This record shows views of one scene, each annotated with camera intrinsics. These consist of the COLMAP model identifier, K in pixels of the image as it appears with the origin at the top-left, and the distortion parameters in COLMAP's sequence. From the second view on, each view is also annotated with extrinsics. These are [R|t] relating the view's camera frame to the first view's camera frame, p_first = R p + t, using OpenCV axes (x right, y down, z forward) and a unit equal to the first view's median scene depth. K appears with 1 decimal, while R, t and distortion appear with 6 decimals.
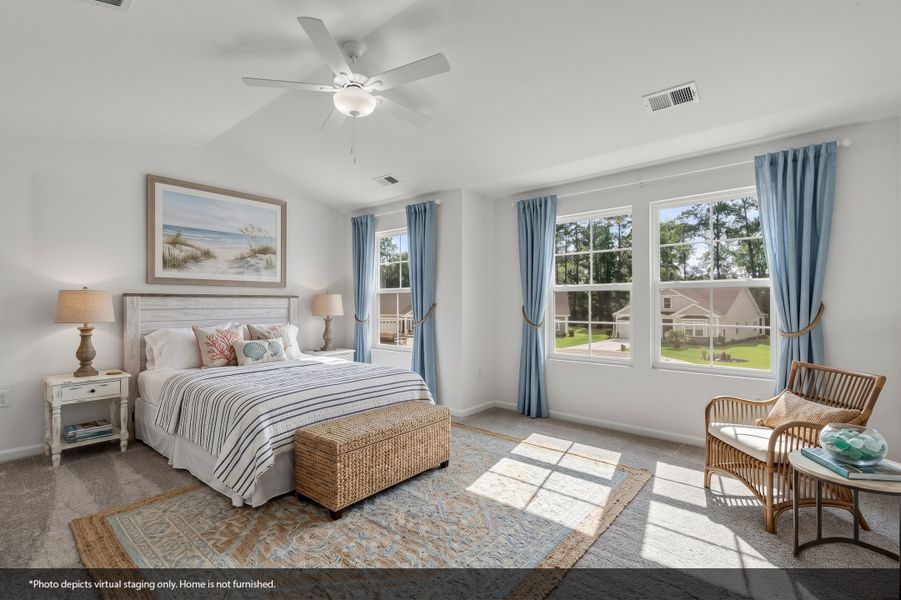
lens RADIAL K [[403.2, 0, 451.3], [0, 403.2, 303.3], [0, 0, 1]] dist [0.004825, -0.002353]
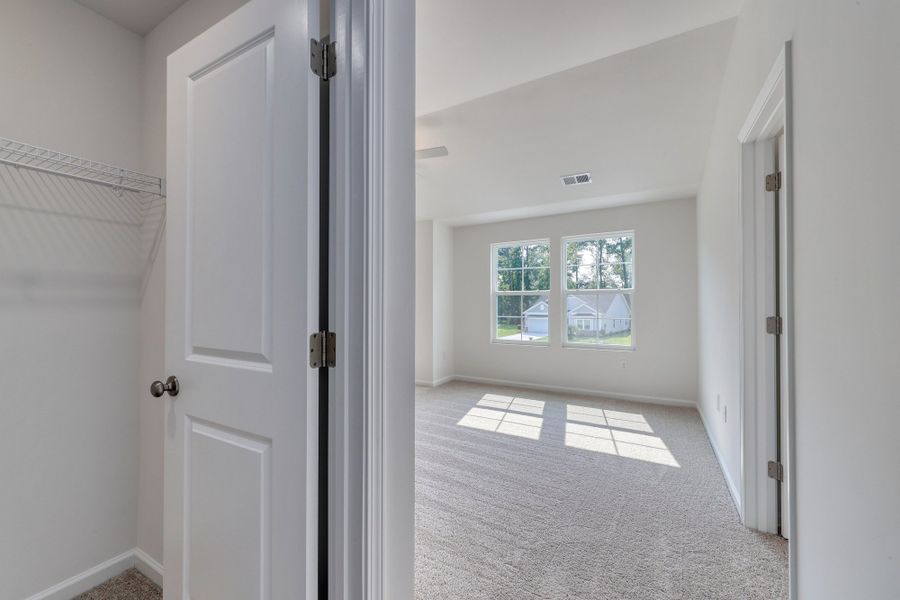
lens RADIAL K [[369.1, 0, 444.1], [0, 369.1, 302.9], [0, 0, 1]] dist [0.005146, -0.001359]
pose [[0.983173, 0.002211, 0.182664, -0.085411], [-0.002081, 0.999997, -0.000902, -0.001021], [-0.182666, 0.000506, 0.983175, -0.123565]]
